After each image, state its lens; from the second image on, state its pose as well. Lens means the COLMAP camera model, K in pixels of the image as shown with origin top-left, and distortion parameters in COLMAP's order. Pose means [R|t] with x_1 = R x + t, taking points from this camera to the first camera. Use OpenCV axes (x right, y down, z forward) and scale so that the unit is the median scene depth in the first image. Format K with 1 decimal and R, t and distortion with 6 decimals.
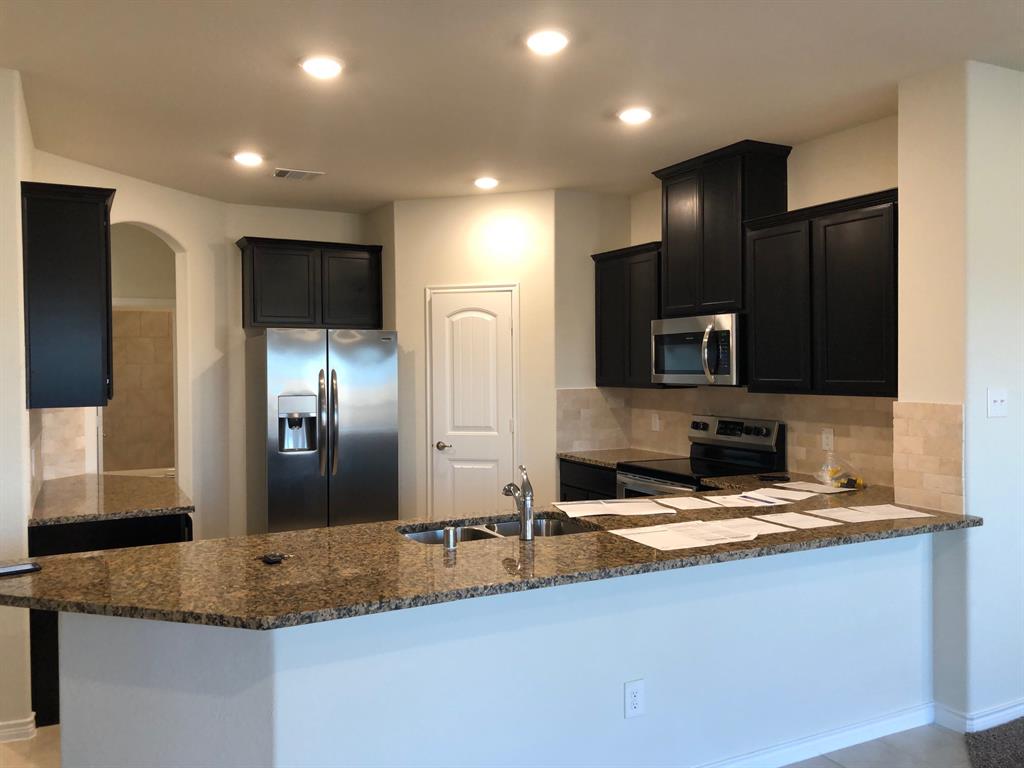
lens RADIAL K [[837.0, 0, 509.2], [0, 837.0, 378.1], [0, 0, 1]] dist [0.026050, -0.003626]
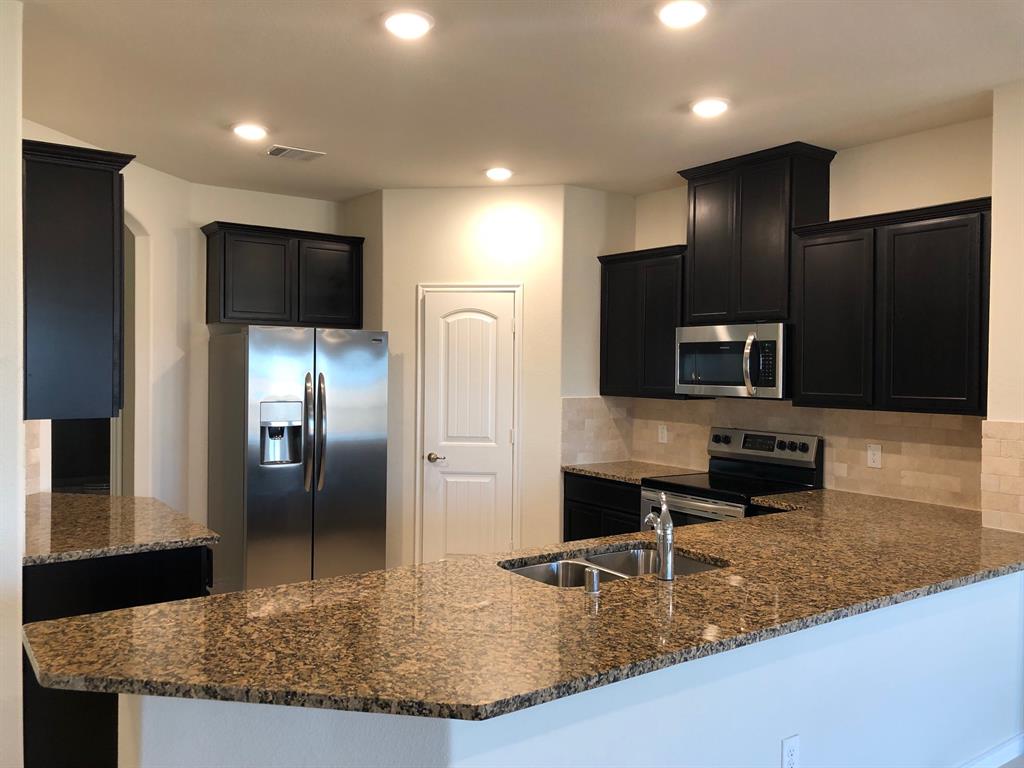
lens RADIAL K [[837.0, 0, 509.2], [0, 837.0, 378.1], [0, 0, 1]] dist [0.026050, -0.003626]
pose [[0.989477, 0.016300, 0.143771, -0.161021], [-0.016208, 0.999867, -0.001808, -0.007369], [-0.143782, -0.000542, 0.989609, 0.093408]]
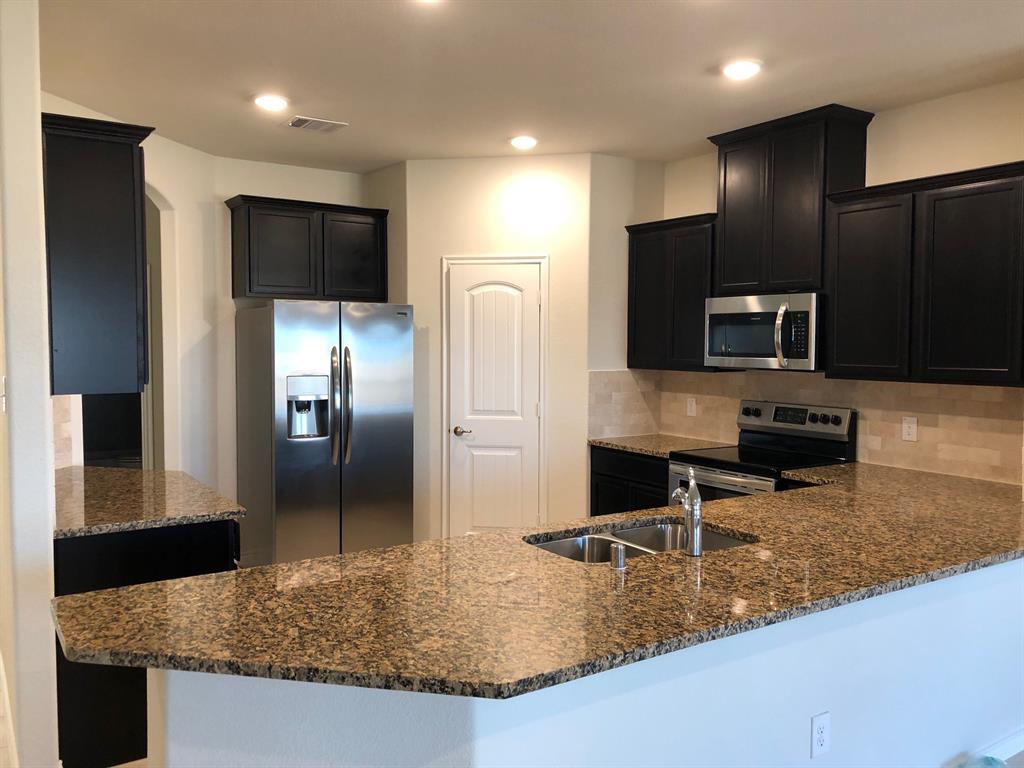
lens RADIAL K [[836.2, 0, 507.5], [0, 836.2, 384.5], [0, 0, 1]] dist [0.022379, -0.001228]
pose [[0.994006, 0.006694, 0.109122, -0.157198], [-0.010974, 0.999192, 0.038663, -0.007594], [-0.108775, -0.039629, 0.993276, 0.103607]]
